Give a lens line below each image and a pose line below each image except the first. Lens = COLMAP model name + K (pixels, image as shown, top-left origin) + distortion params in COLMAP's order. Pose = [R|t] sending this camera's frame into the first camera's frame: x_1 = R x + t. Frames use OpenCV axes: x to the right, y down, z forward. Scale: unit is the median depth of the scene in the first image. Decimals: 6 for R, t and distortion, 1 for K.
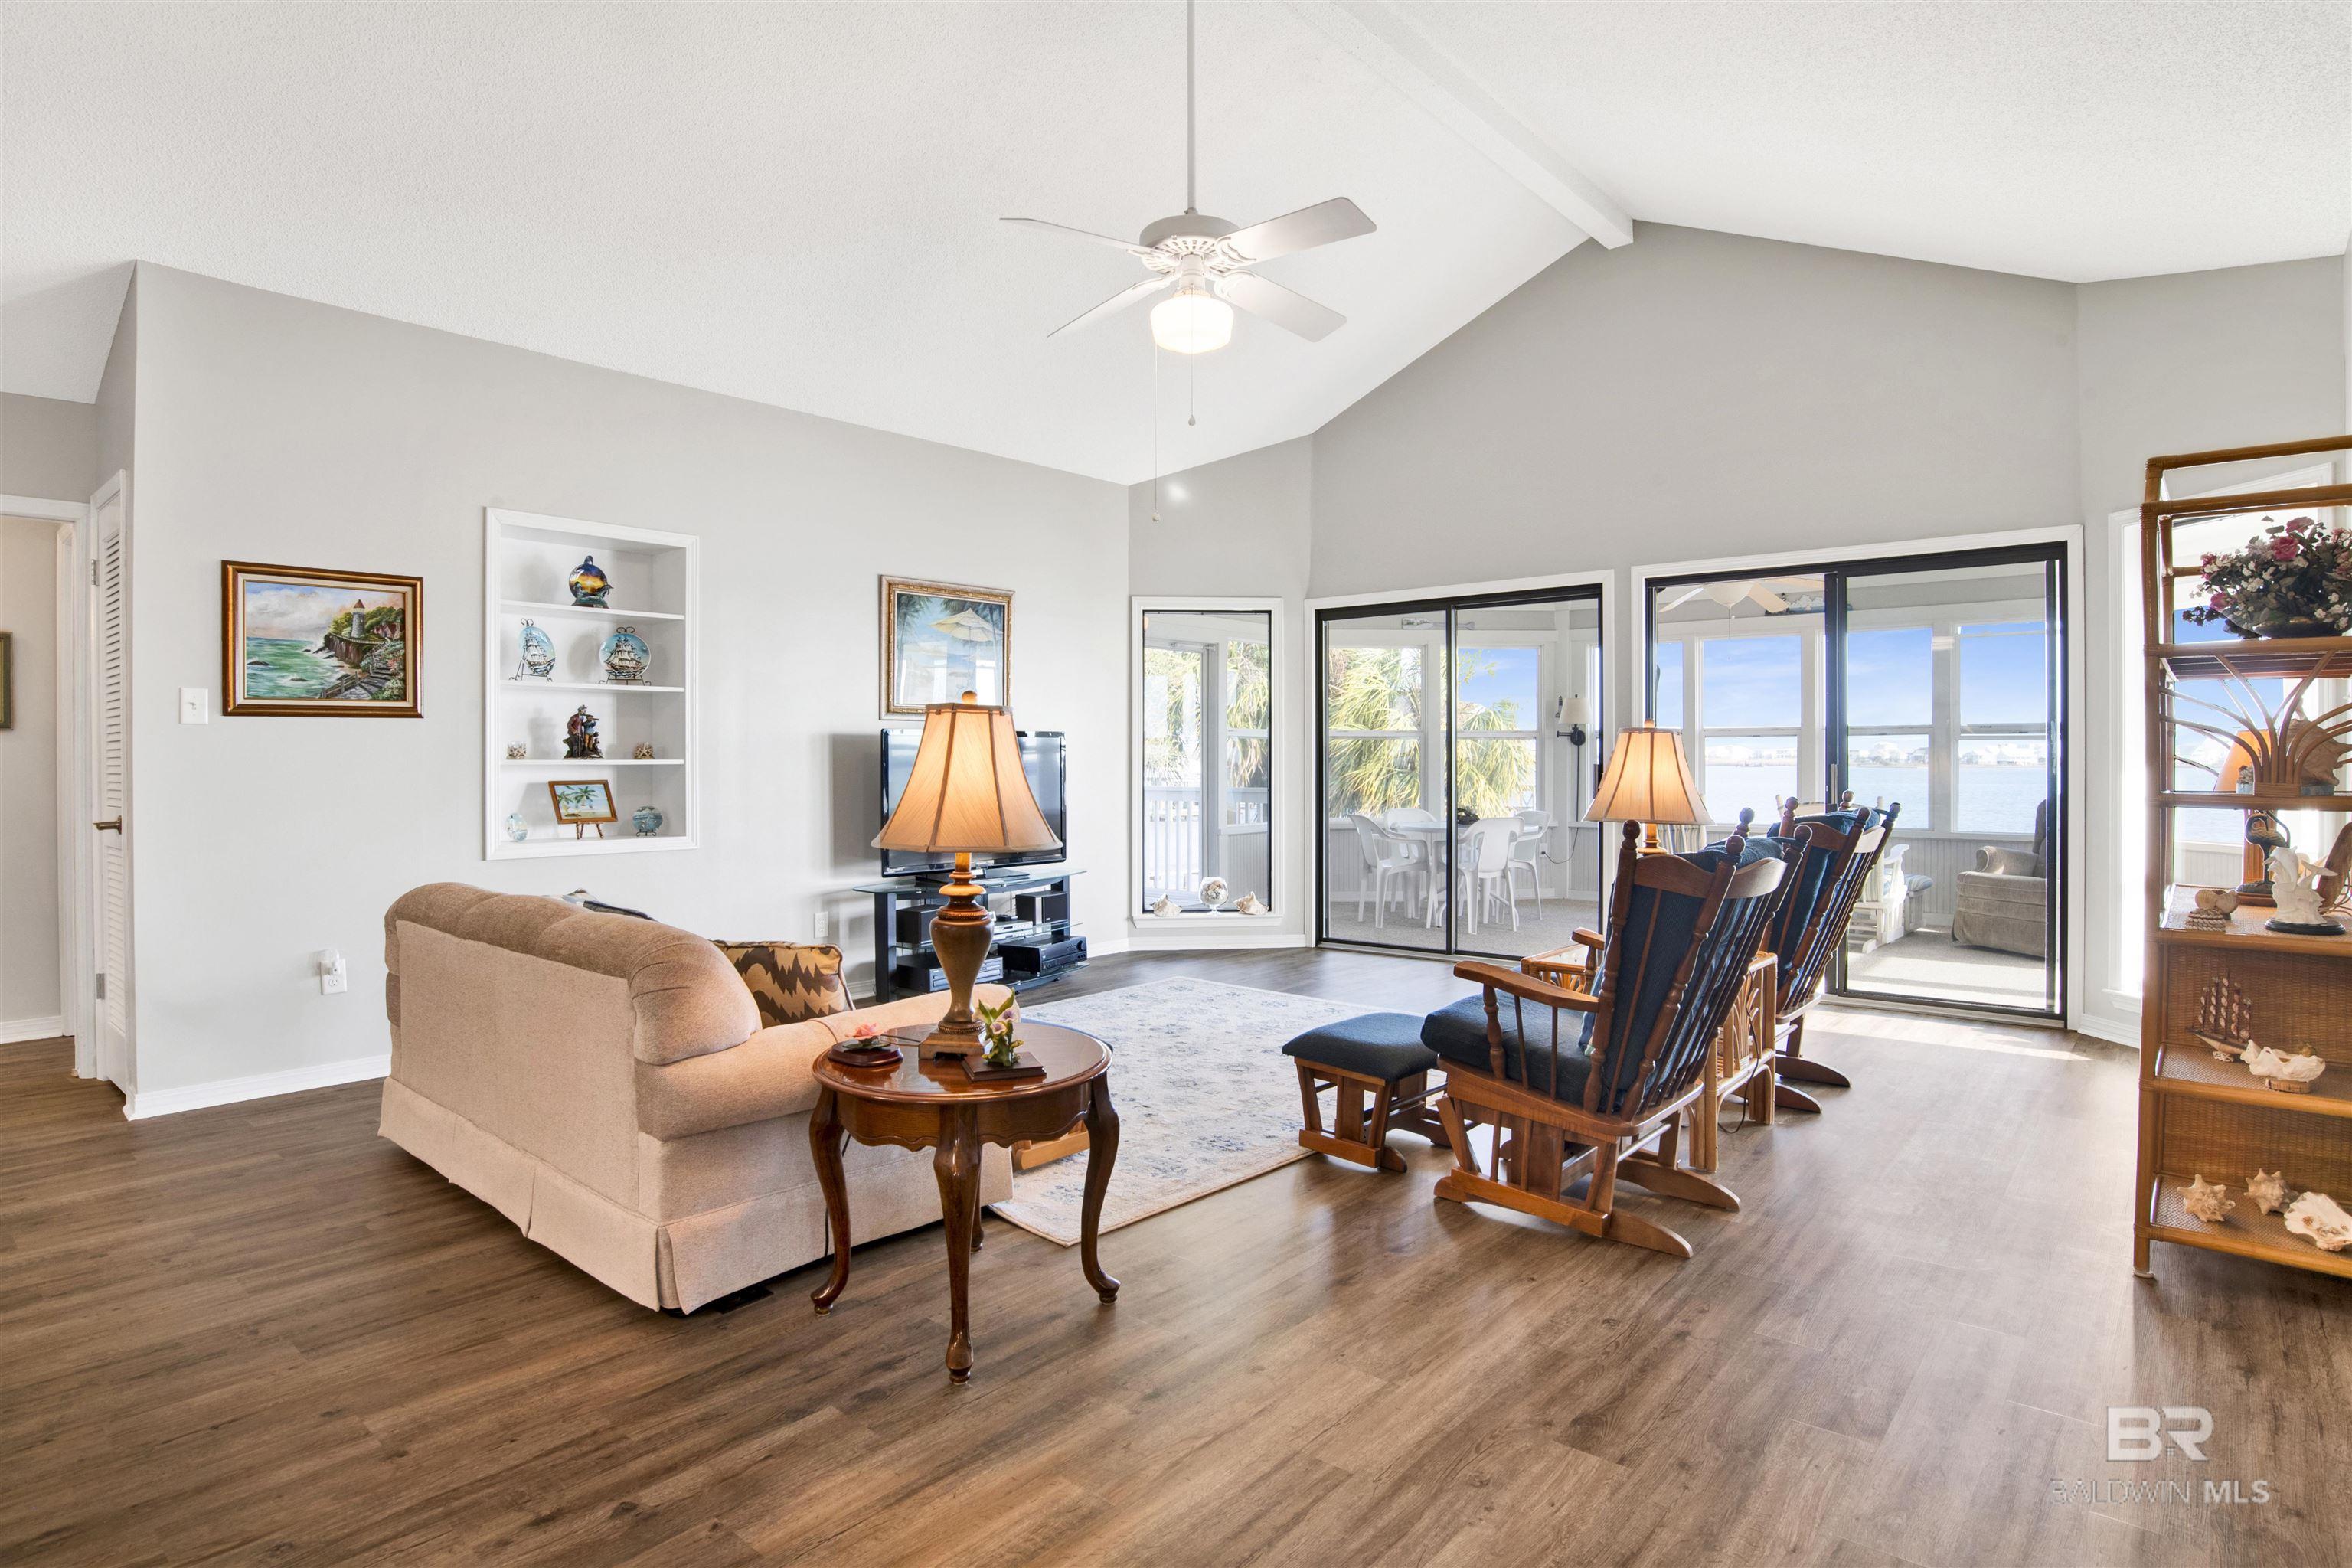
lens RADIAL K [[1241.0, 0, 1172.2], [0, 1241.0, 776.6], [0, 0, 1]] dist [-0.055506, 0.015542]
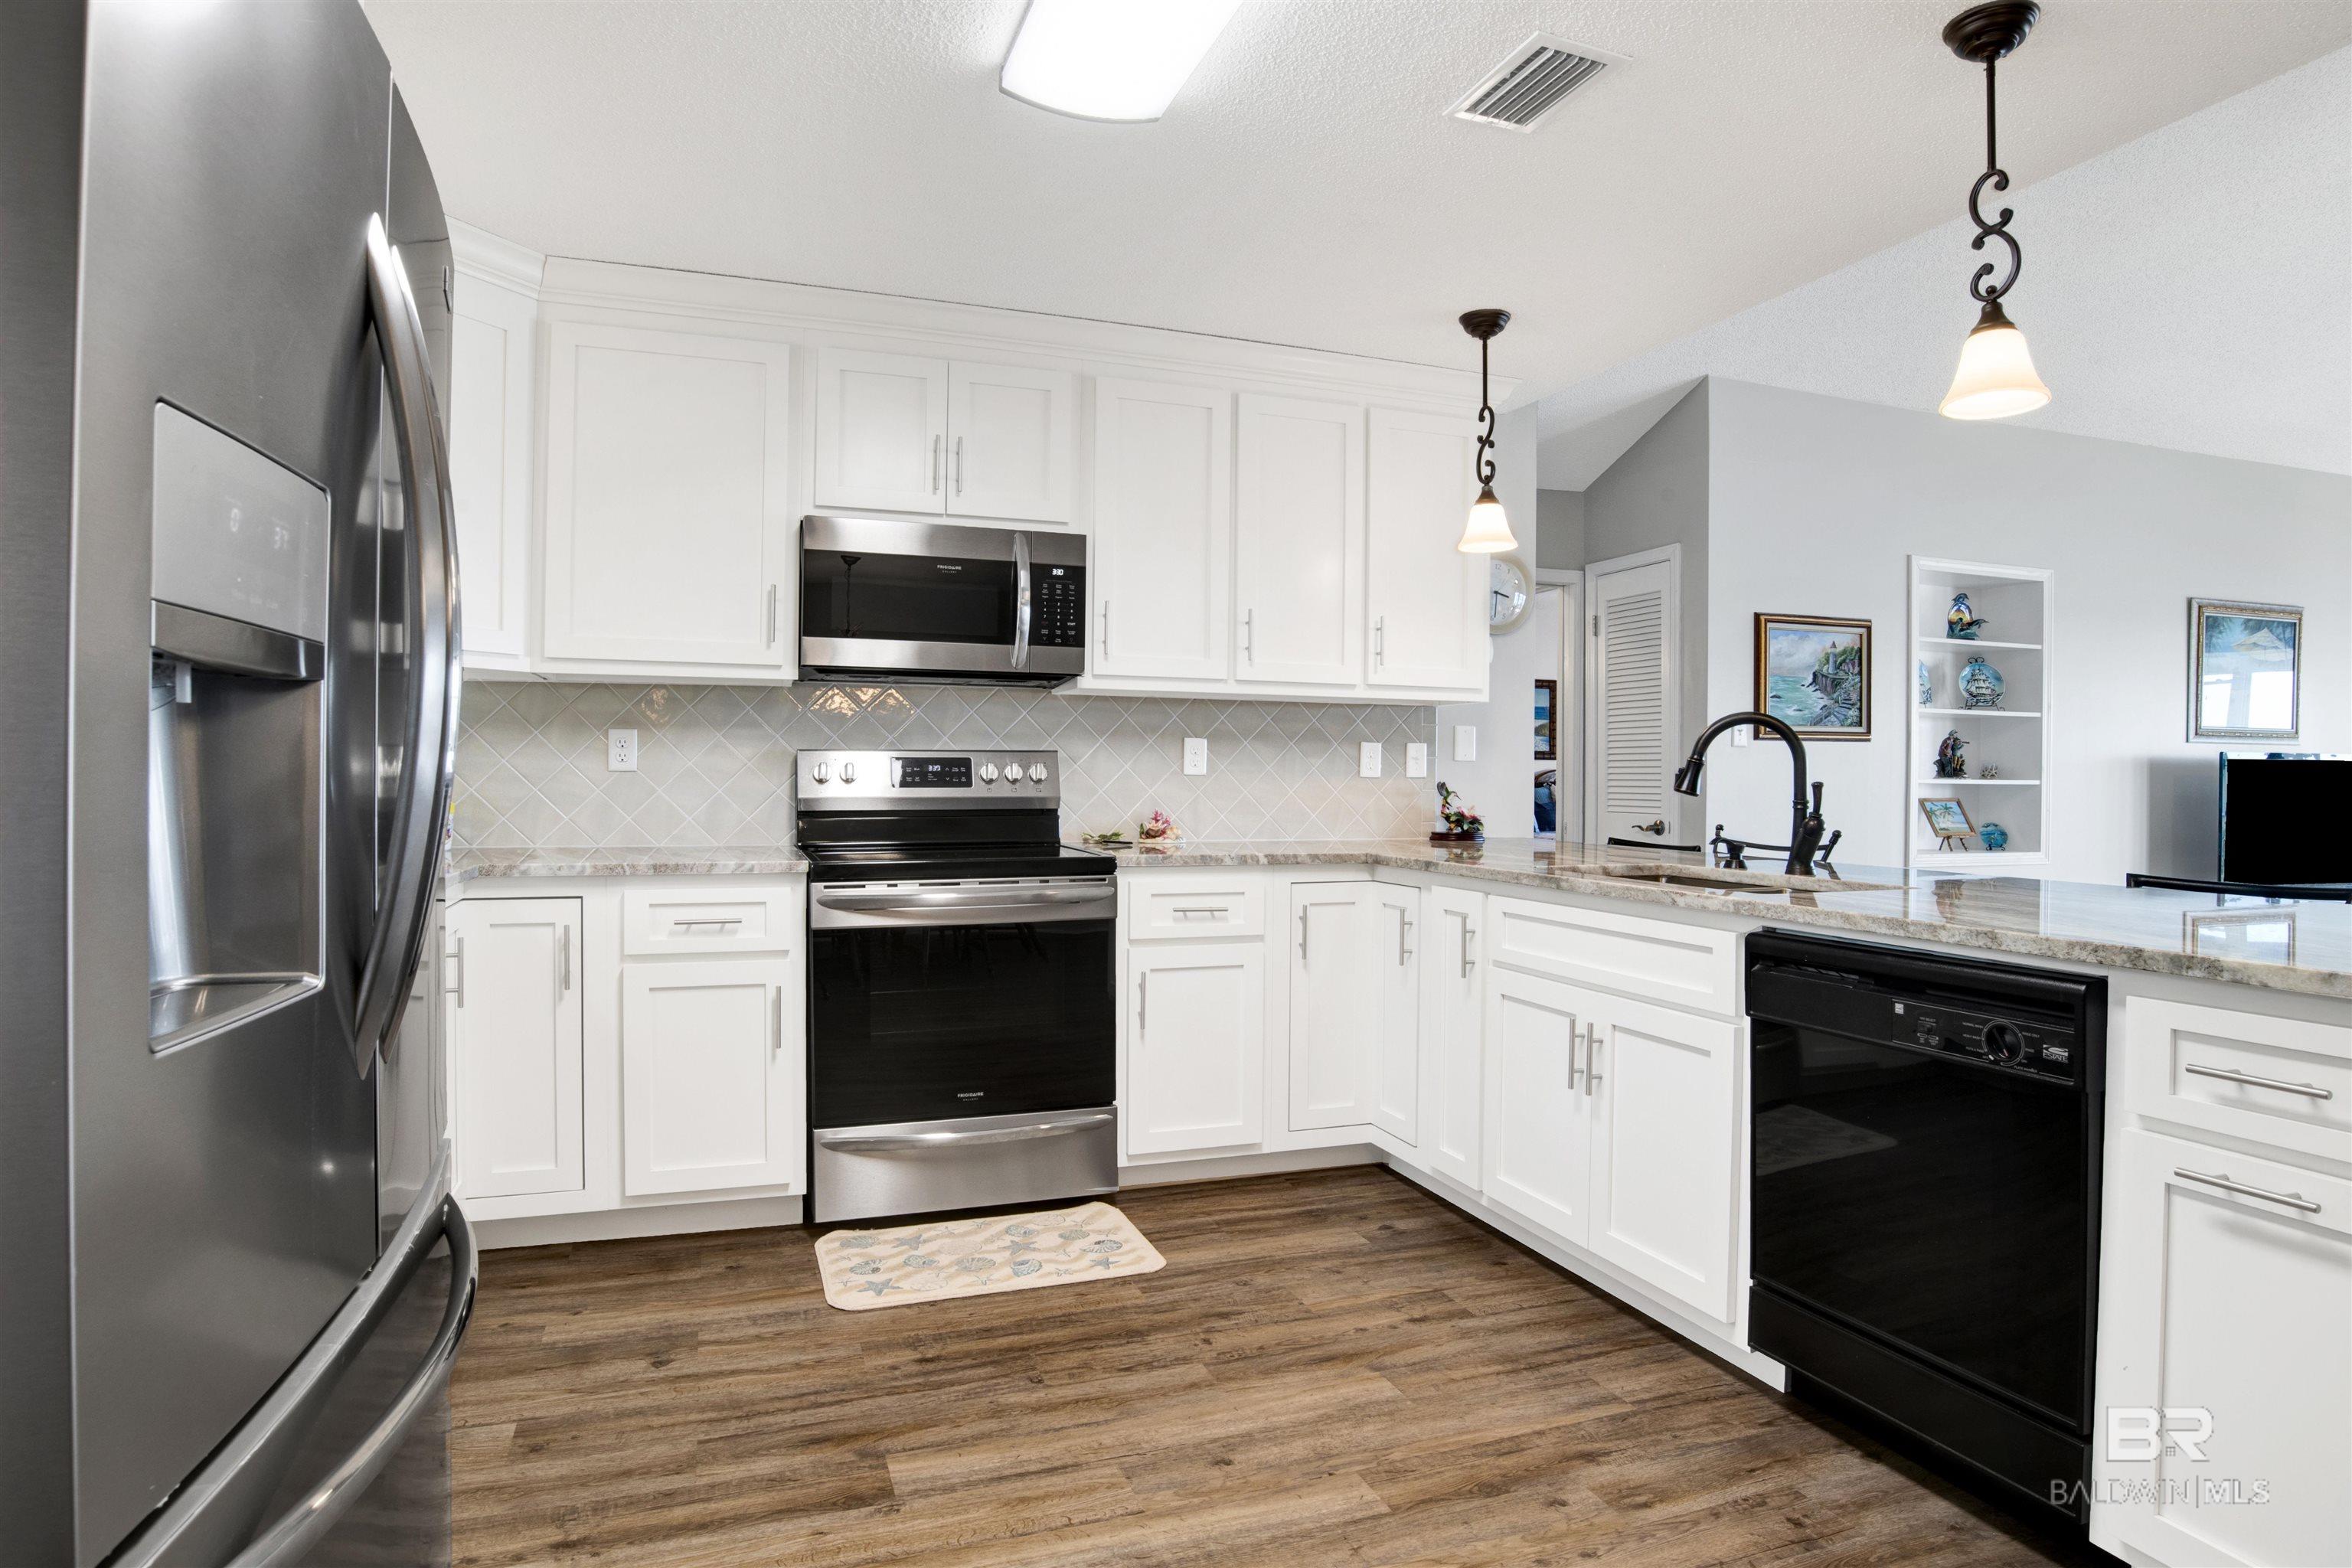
lens RADIAL K [[1241.0, 0, 1192.8], [0, 1241.0, 775.3], [0, 0, 1]] dist [-0.055506, 0.015542]
pose [[0.872917, 0.012744, -0.487702, -0.566262], [-0.018336, 0.999809, -0.006694, 0.002744], [0.487524, 0.014785, 0.872984, -0.295534]]
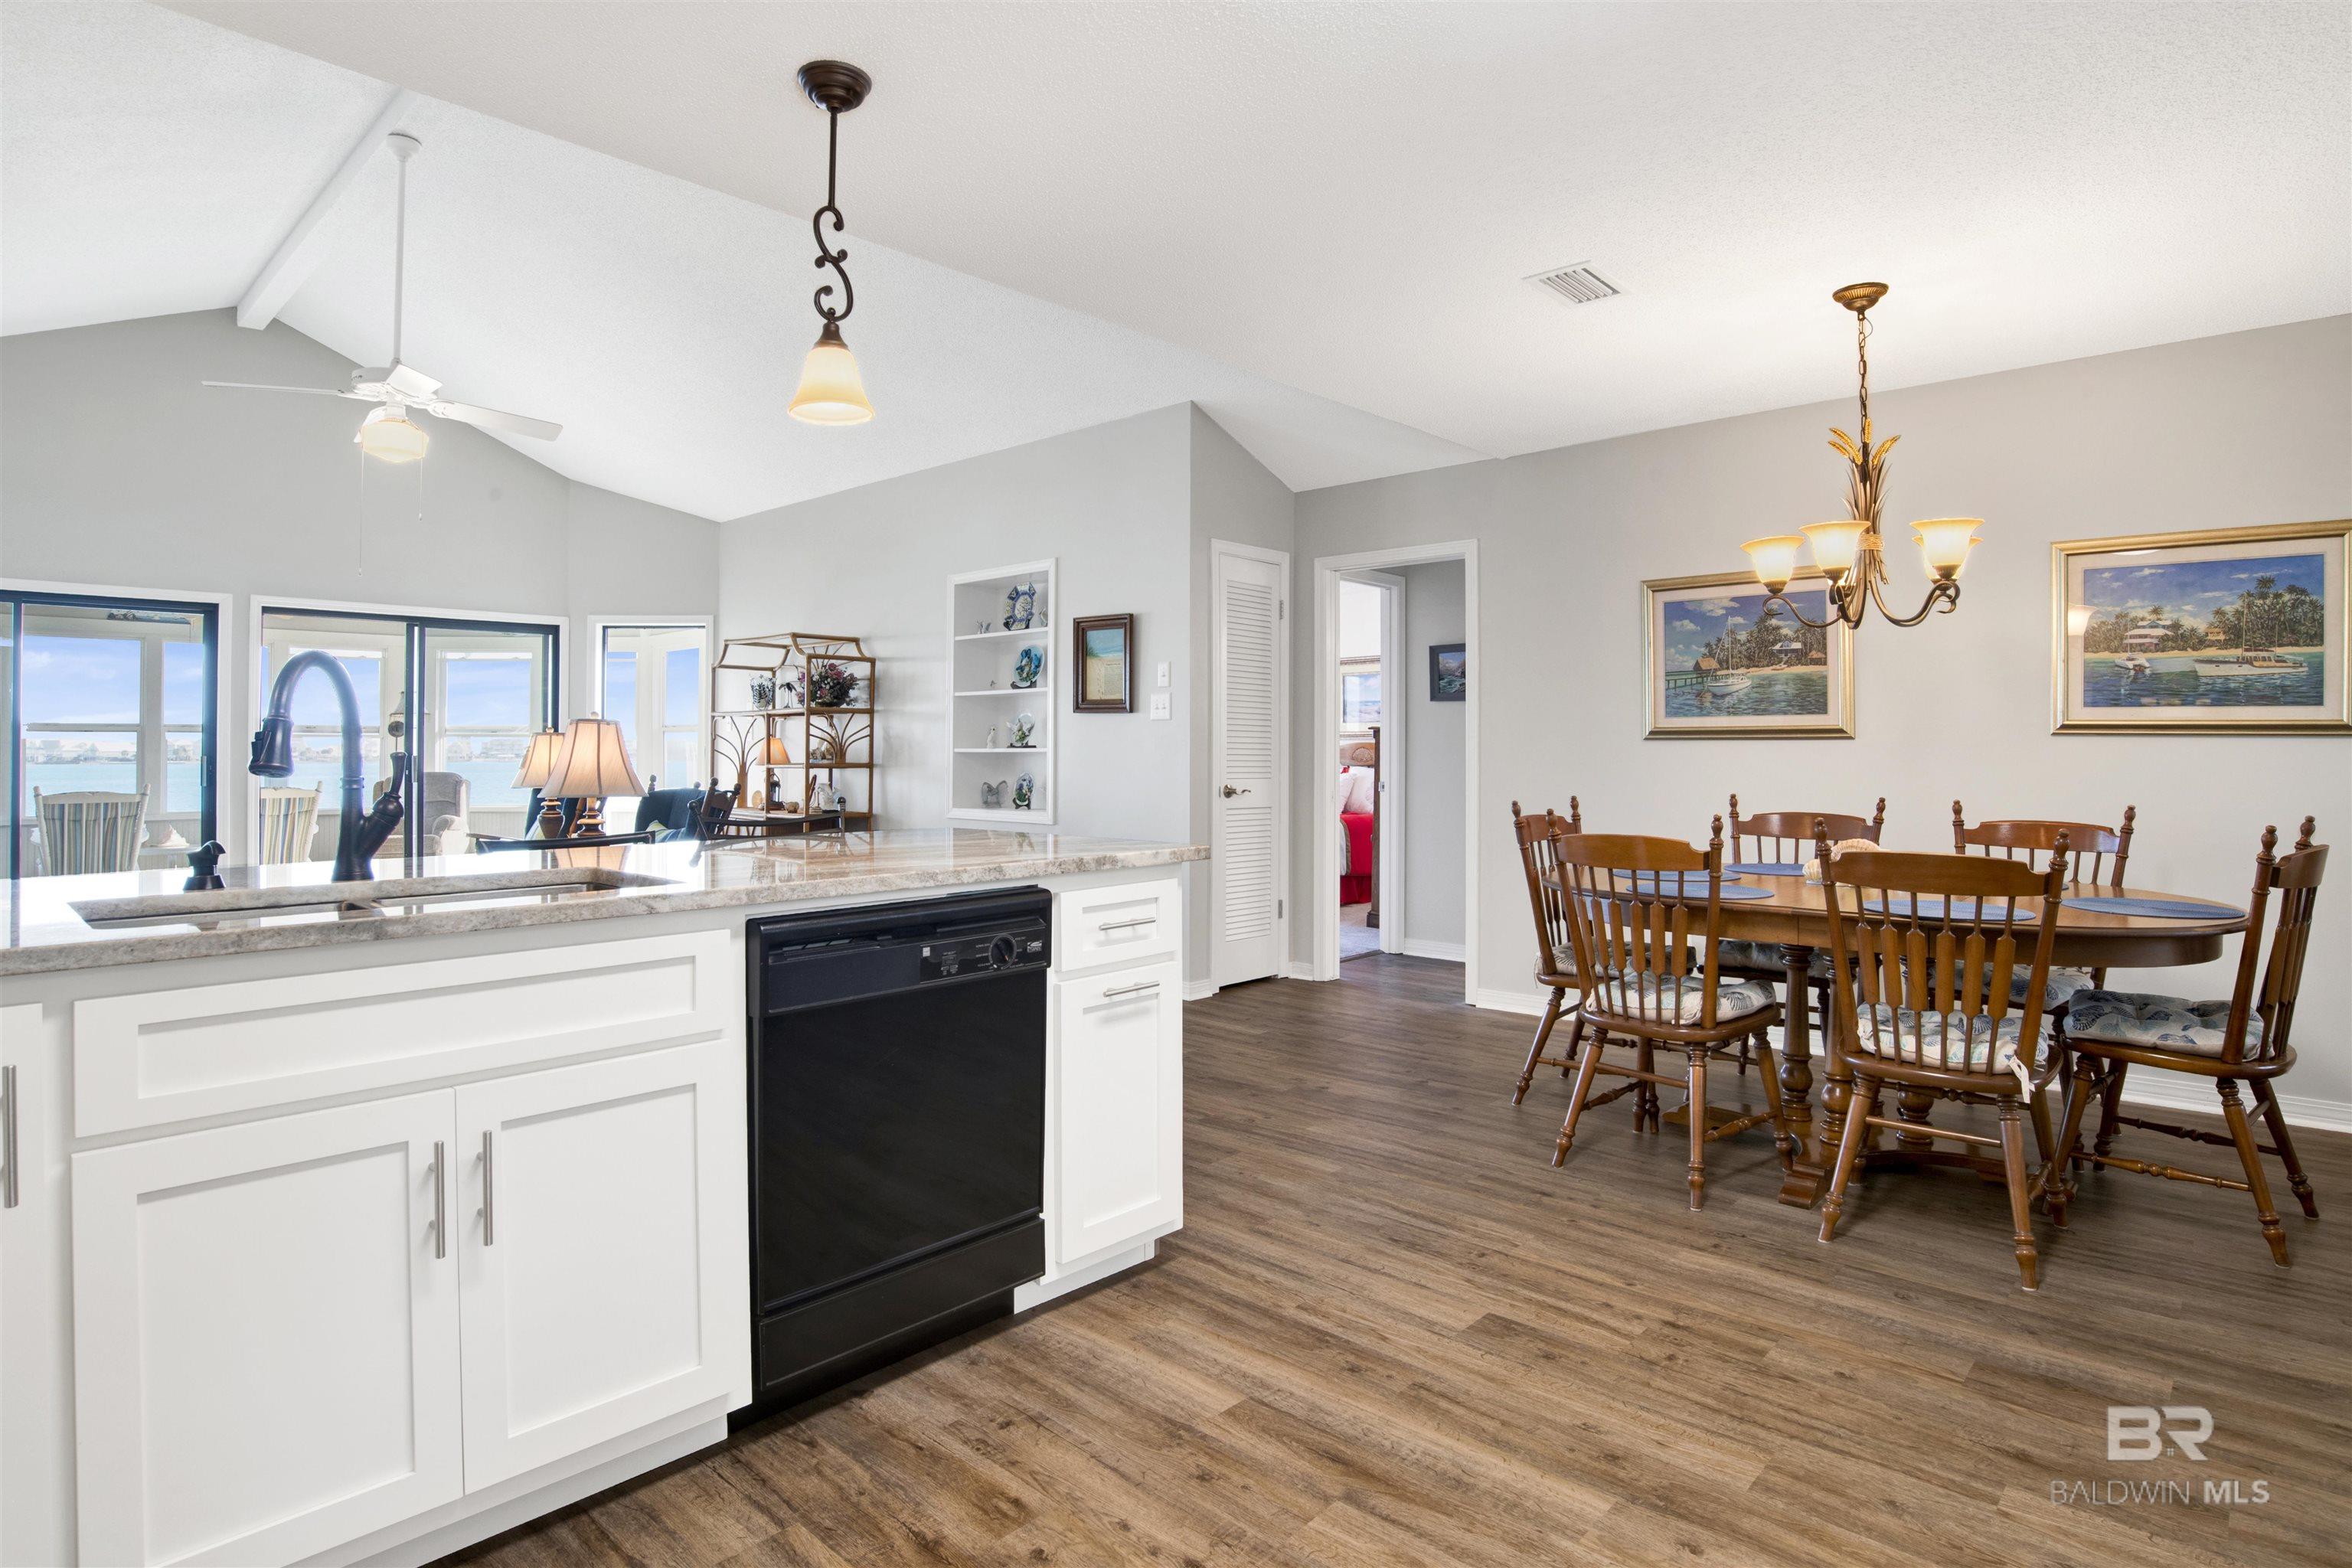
lens RADIAL K [[1241.0, 0, 1229.7], [0, 1241.0, 726.5], [0, 0, 1]] dist [-0.055506, 0.015542]
pose [[0.028458, 0.021444, 0.999365, -1.929434], [0.012132, 0.999689, -0.021796, -0.003370], [-0.999521, 0.012744, 0.028189, 0.741613]]
